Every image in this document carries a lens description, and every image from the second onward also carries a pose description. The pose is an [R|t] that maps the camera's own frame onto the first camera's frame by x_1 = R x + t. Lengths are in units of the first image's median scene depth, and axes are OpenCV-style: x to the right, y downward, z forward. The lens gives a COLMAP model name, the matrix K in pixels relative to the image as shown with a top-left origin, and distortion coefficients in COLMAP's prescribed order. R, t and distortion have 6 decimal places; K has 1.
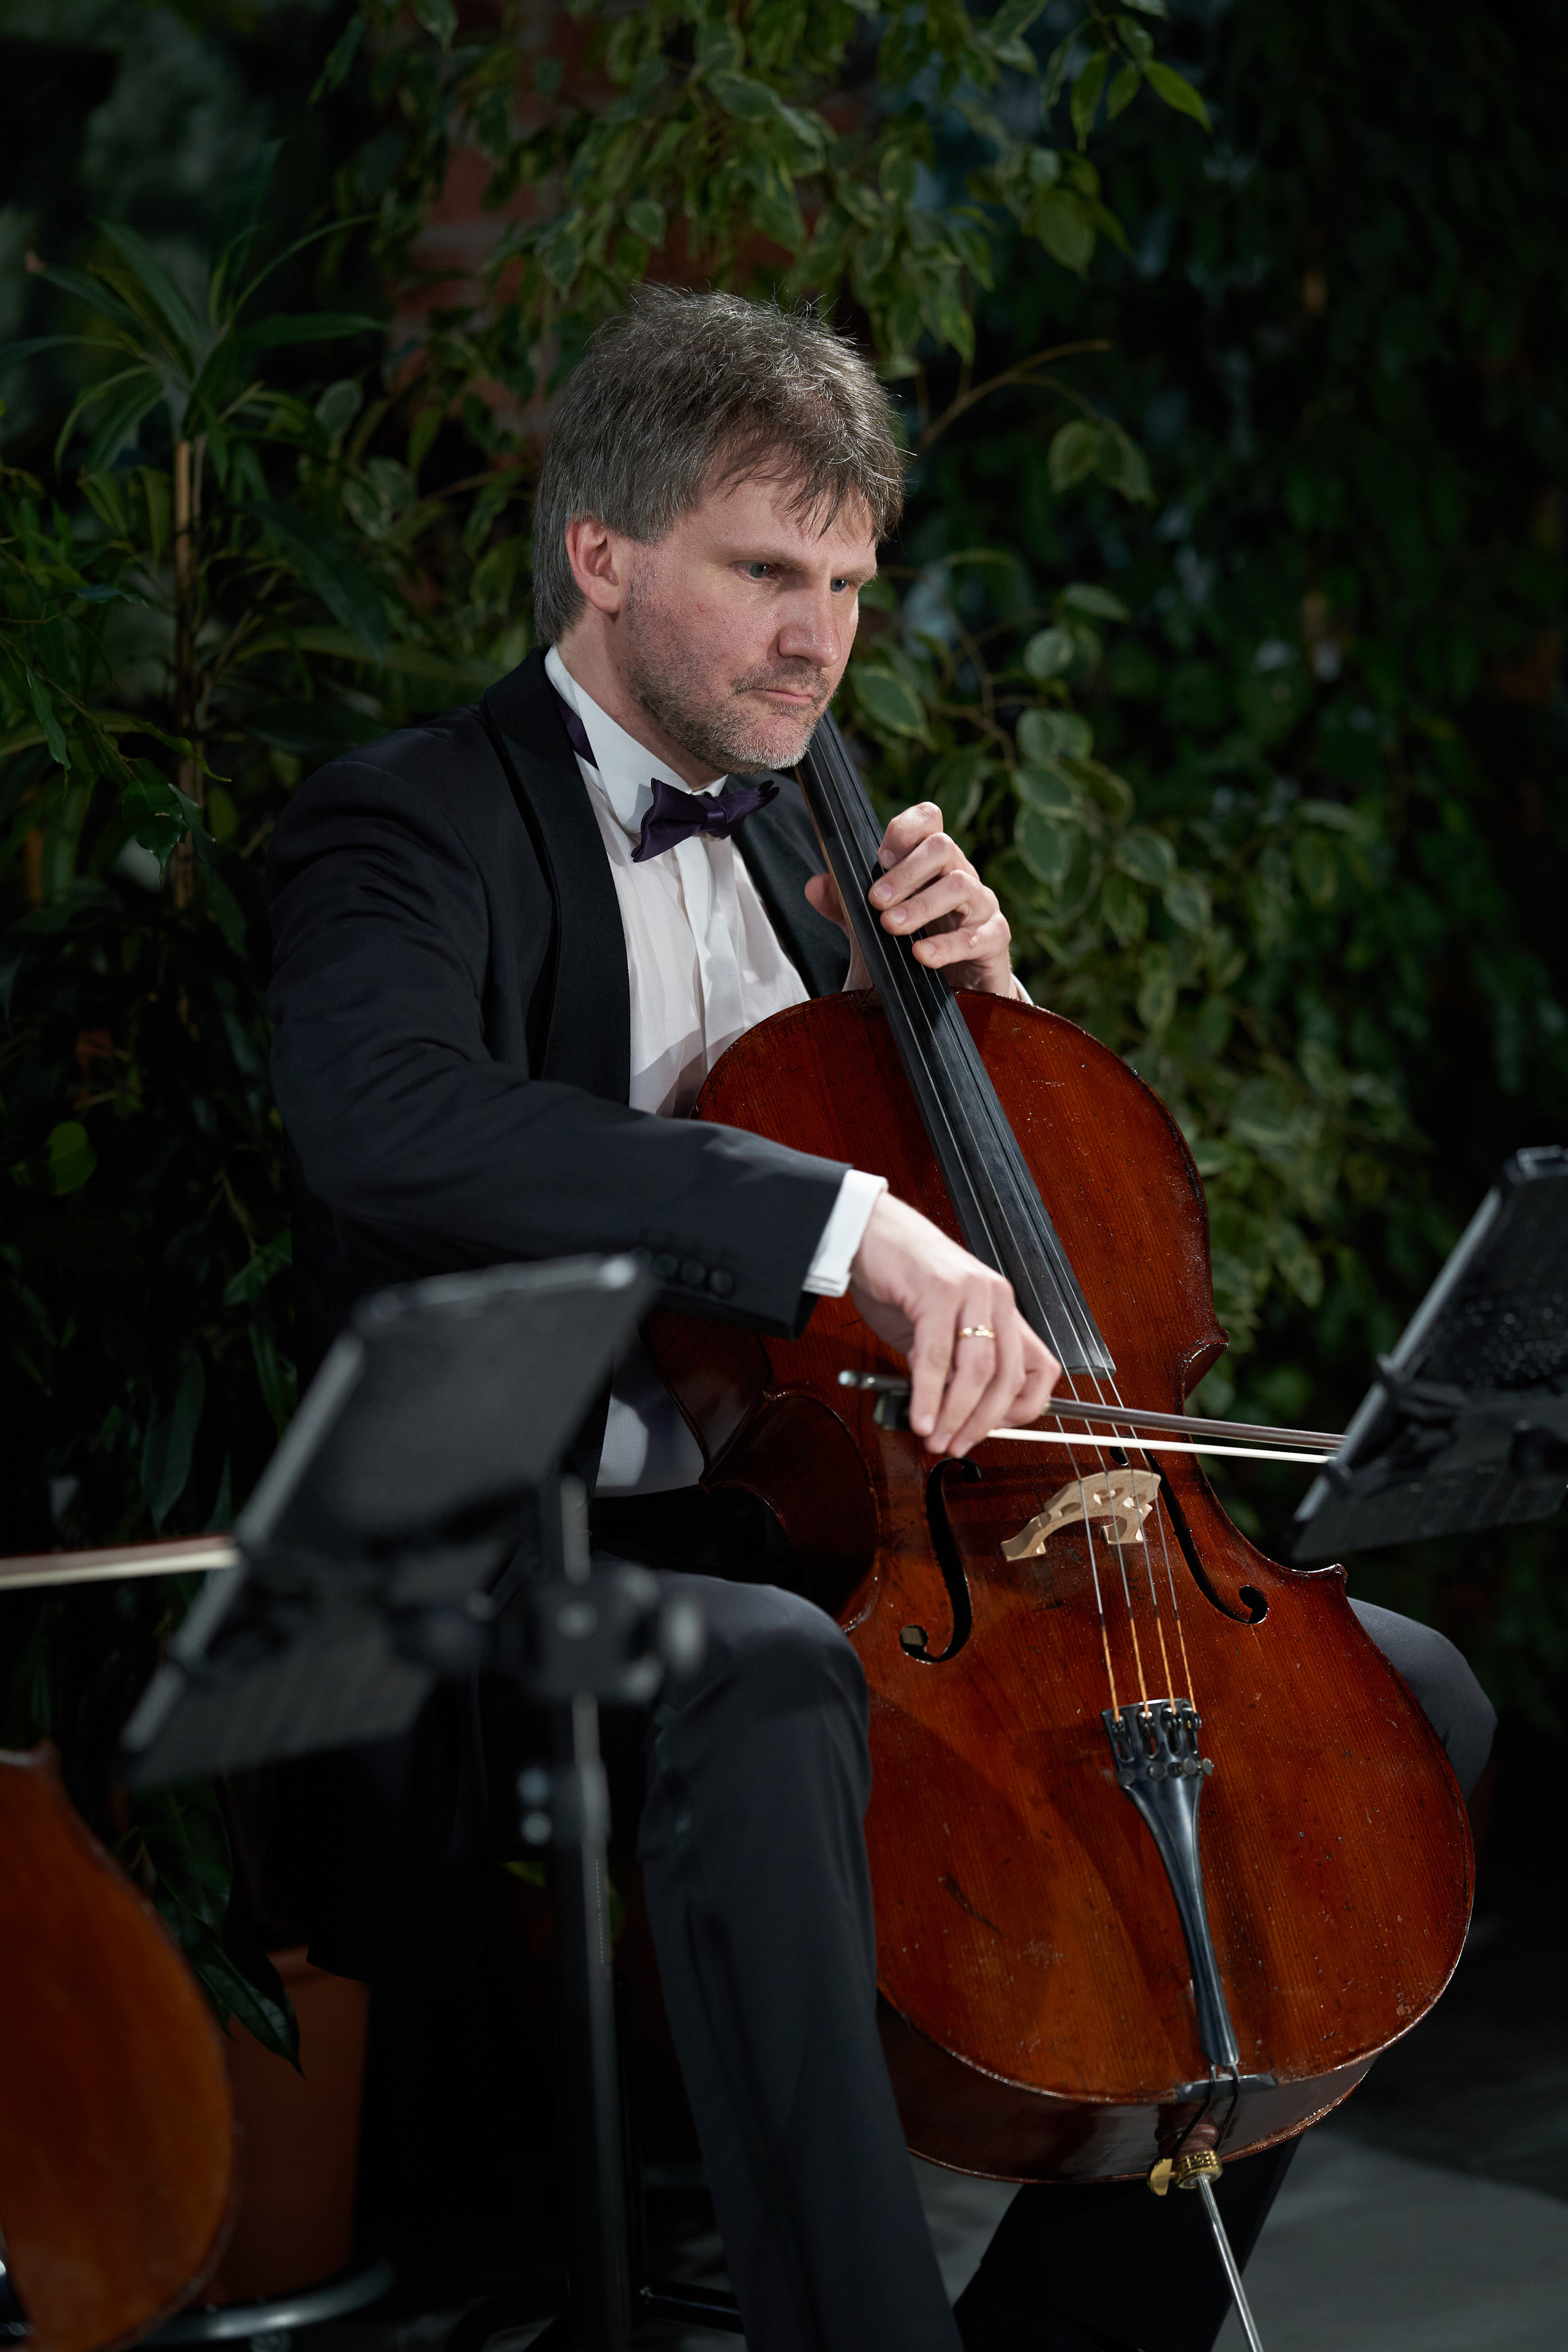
lens RADIAL K [[8923.0, 0, 787.0], [0, 8923.0, 1184.5], [0, 0, 1]] dist [0.453959, 0.000000]
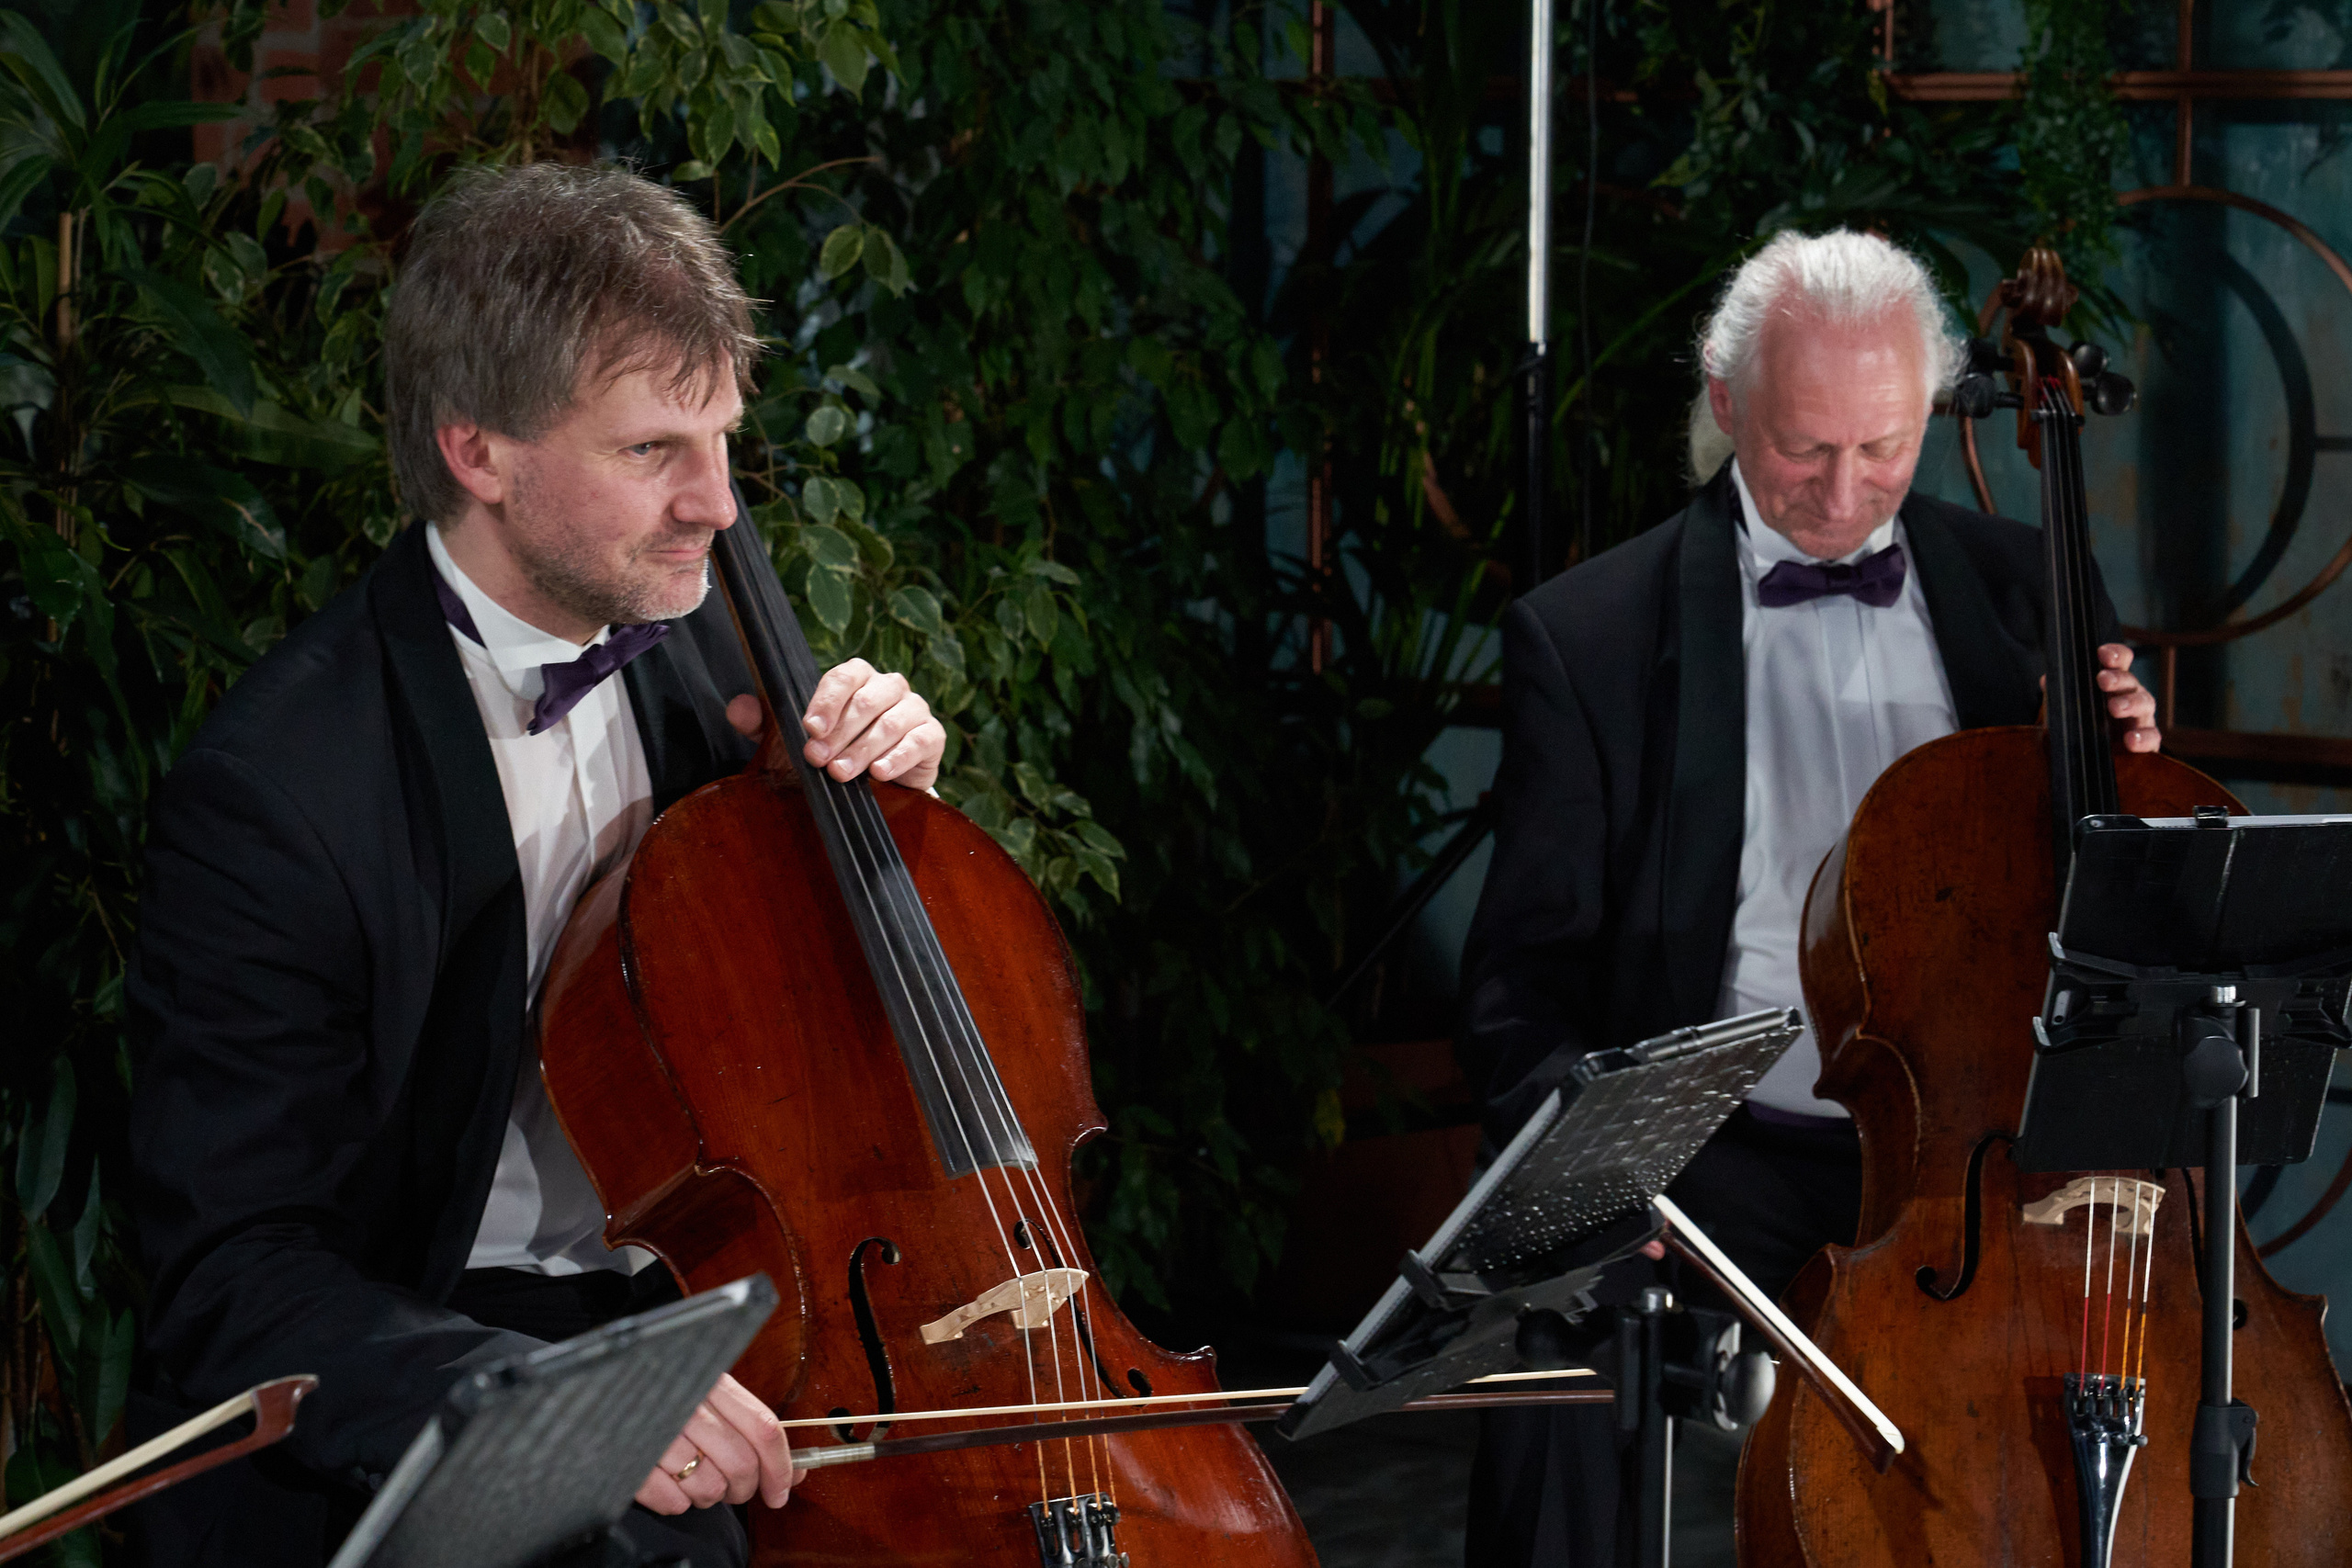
lens RADIAL K [[4860.4, 0, 1108.4], [0, 4860.4, 817.5], [0, 0, 1]] dist [0.029220, 0.000000]
pose [[0.983619, 0.020683, 0.179072, -0.046352], [-0.028818, 0.998662, 0.042949, -0.037673], [-0.177944, -0.047406, 0.982898, 0.384403]]
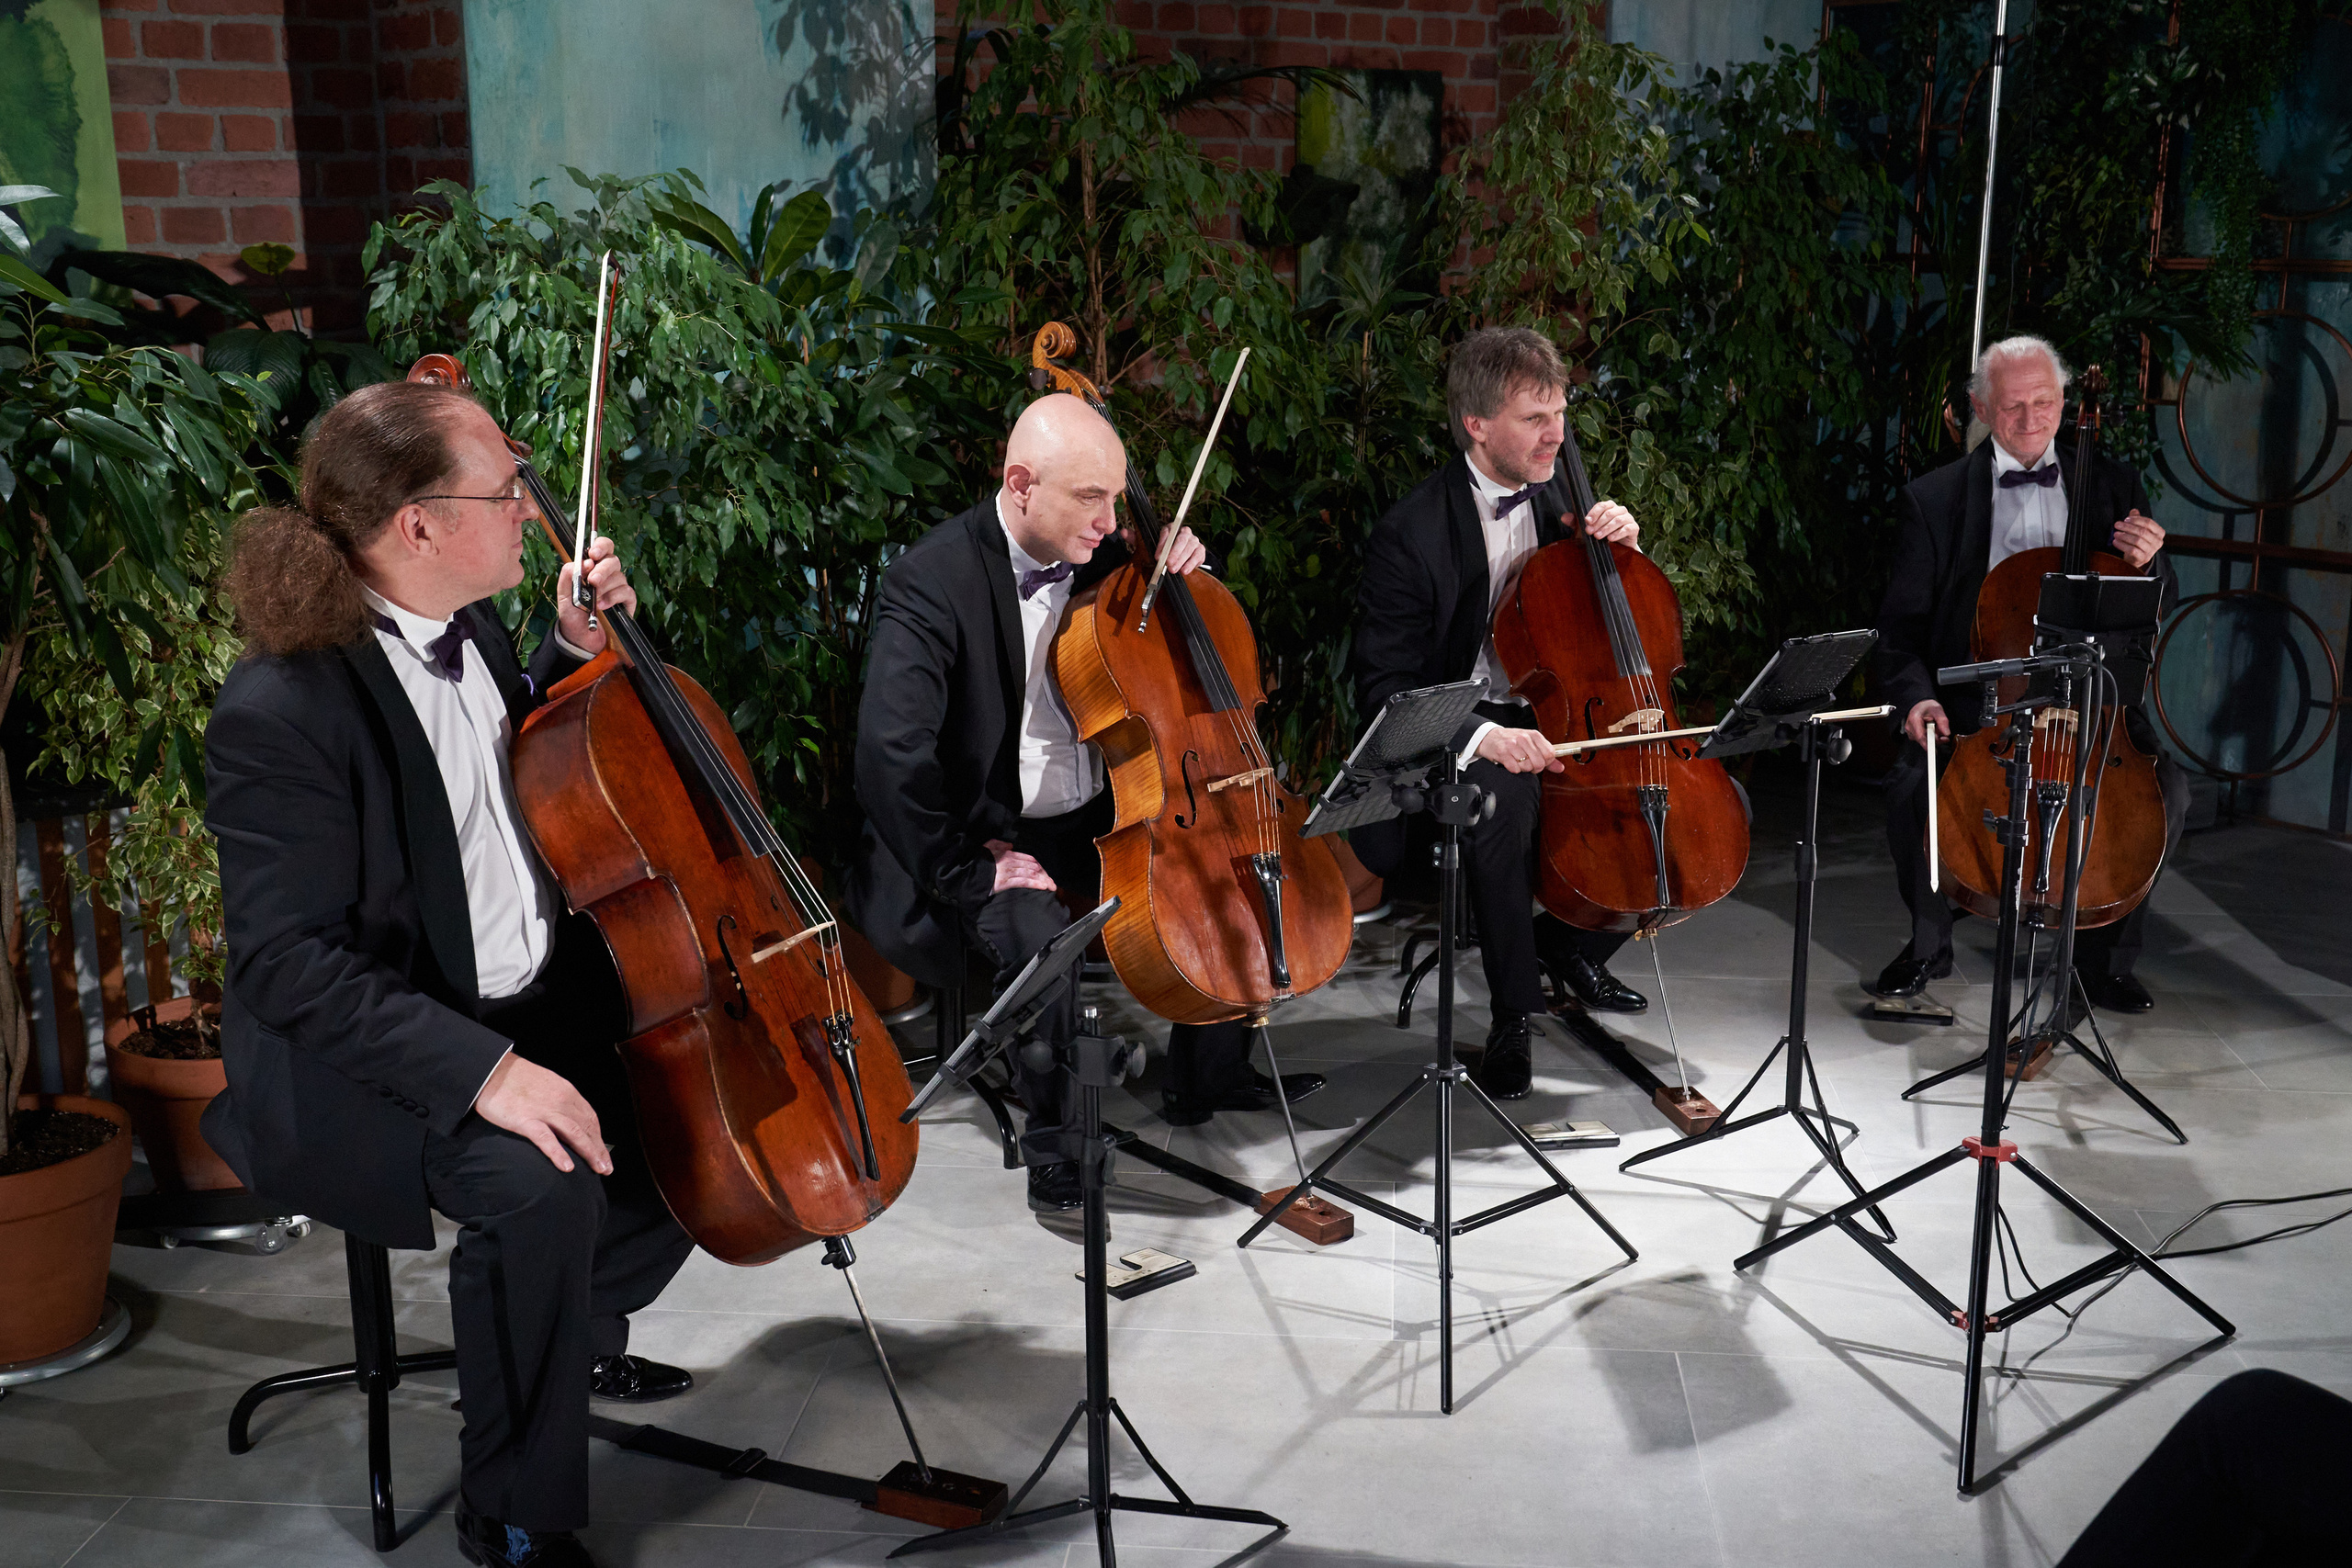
lens RADIAL K [[2526.4, 0, 1173.2], [0, 2526.4, 785.1], [0, 0, 1]] dist [0.015821, 0.000000]
pose [[0.987284, 0.078517, -0.138223, 0.000077], [-0.057710, 0.987215, 0.148580, -0.052580], [0.148122, -0.138714, 0.979193, 0.105049]]
